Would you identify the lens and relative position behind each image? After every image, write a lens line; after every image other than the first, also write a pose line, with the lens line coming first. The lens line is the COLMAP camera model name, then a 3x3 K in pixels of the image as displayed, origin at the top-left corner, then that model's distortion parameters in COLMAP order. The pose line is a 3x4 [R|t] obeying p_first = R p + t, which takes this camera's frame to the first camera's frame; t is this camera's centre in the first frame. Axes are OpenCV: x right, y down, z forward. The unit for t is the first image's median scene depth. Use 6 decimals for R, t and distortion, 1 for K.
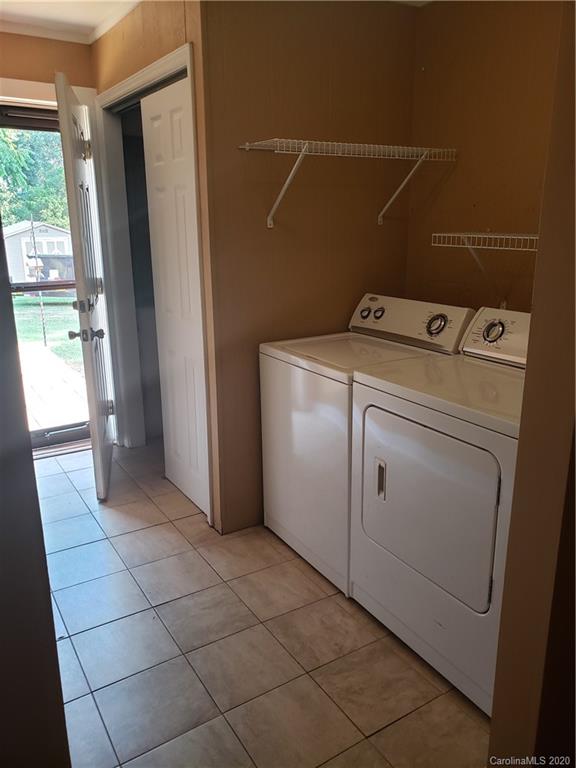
lens RADIAL K [[596.7, 0, 291.5], [0, 596.7, 381.6], [0, 0, 1]] dist [0.080424, -0.021757]
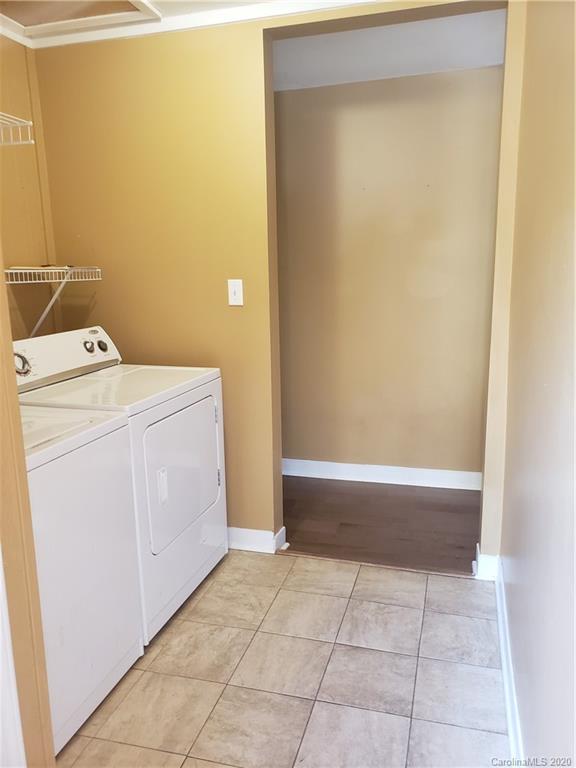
lens RADIAL K [[596.7, 0, 292.1], [0, 596.7, 386.0], [0, 0, 1]] dist [0.080424, -0.021757]
pose [[-0.658390, -0.137262, 0.740055, -0.784447], [0.211498, 0.909878, 0.356919, -0.342577], [-0.722351, 0.391512, -0.570024, 1.362772]]
